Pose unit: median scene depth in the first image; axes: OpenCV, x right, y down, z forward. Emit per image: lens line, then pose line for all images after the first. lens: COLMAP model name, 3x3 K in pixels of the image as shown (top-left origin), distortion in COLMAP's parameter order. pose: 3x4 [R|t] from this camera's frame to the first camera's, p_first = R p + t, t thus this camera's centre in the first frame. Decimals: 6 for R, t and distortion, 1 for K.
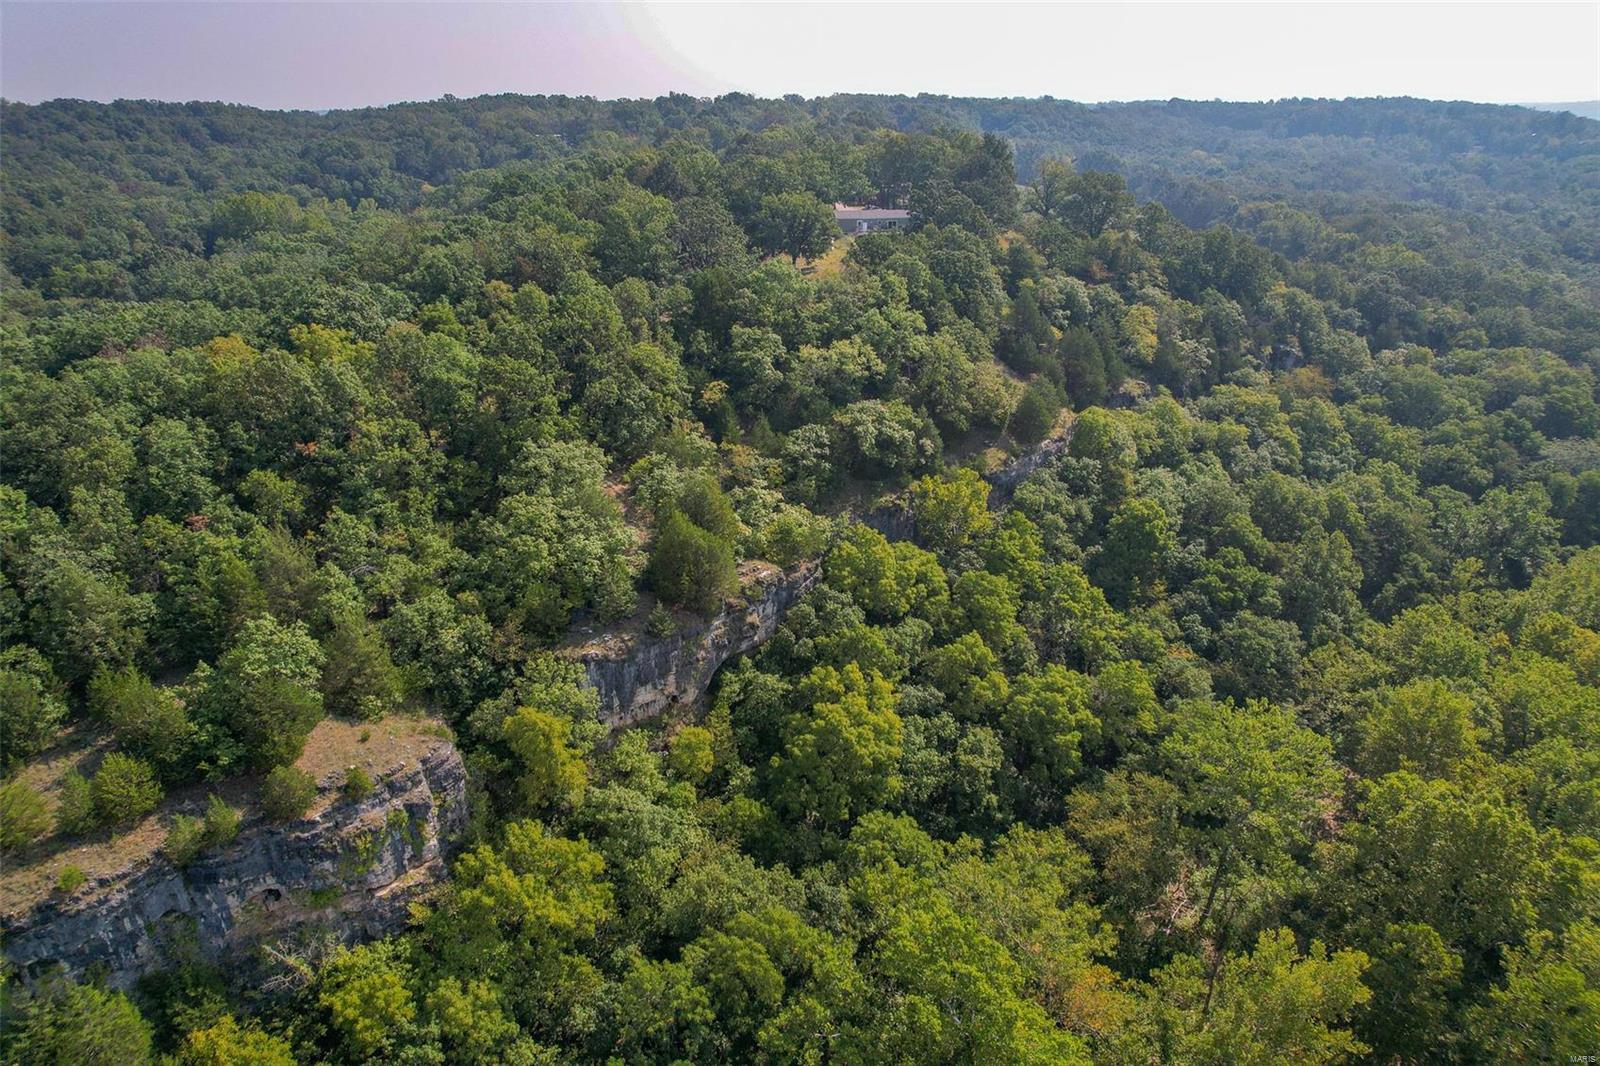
lens RADIAL K [[1022.1, 0, 813.8], [0, 1022.1, 537.2], [0, 0, 1]] dist [-0.080070, 0.070556]
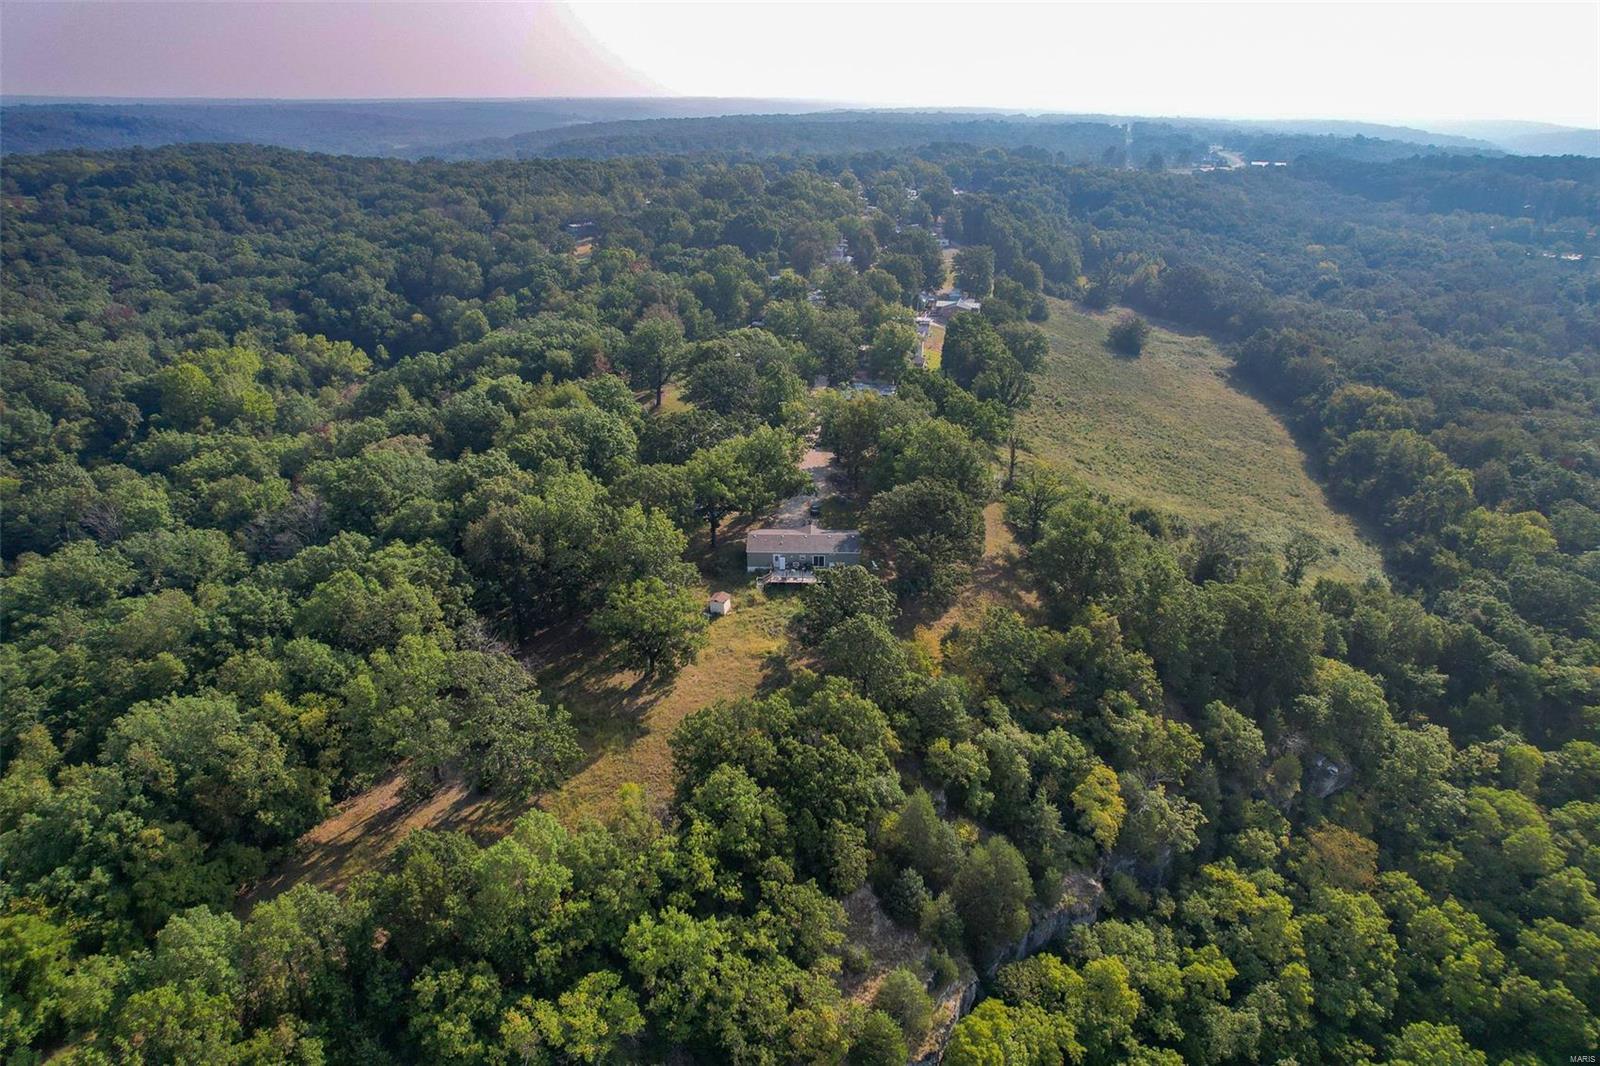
lens RADIAL K [[1022.1, 0, 813.8], [0, 1022.1, 537.2], [0, 0, 1]] dist [-0.080070, 0.070556]
pose [[0.992617, 0.062746, -0.103803, 0.204938], [-0.061388, 0.997982, 0.016233, -0.448726], [0.104612, -0.009741, 0.994465, 0.286167]]
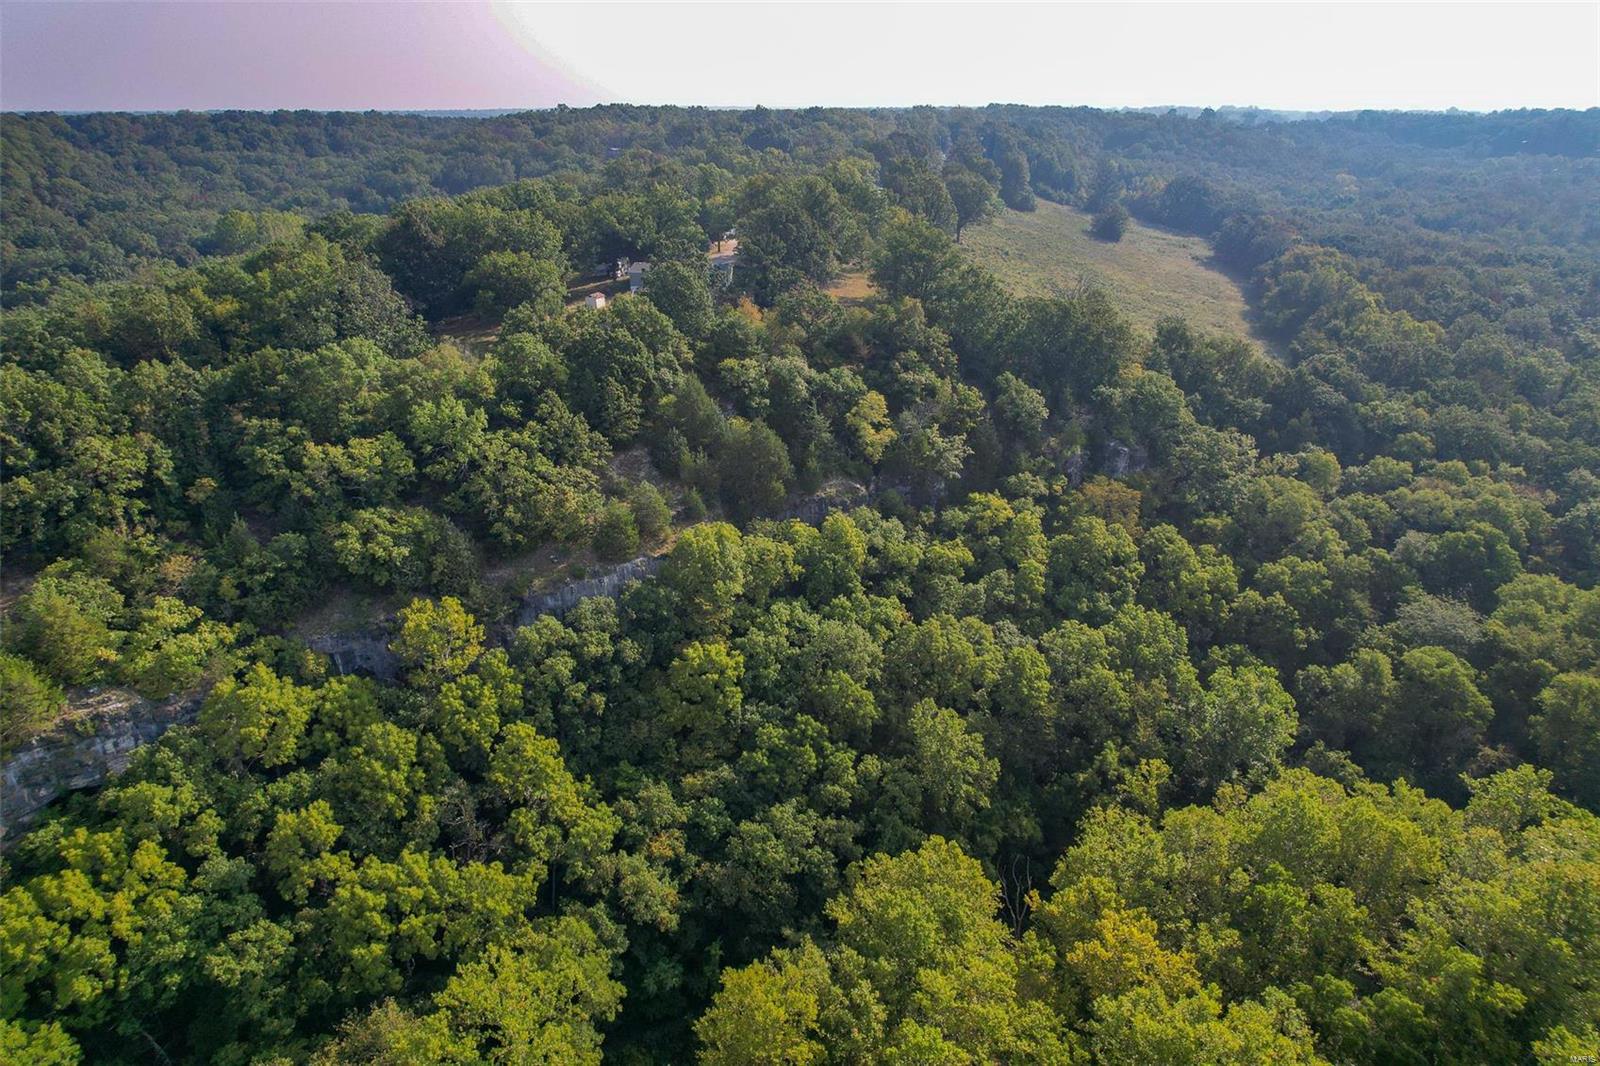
lens RADIAL K [[1022.1, 0, 813.8], [0, 1022.1, 537.2], [0, 0, 1]] dist [-0.080070, 0.070556]
pose [[0.975169, 0.091329, -0.201753, 0.518398], [-0.091166, 0.995784, 0.010117, -0.129319], [0.201827, 0.008527, 0.979384, 0.173427]]
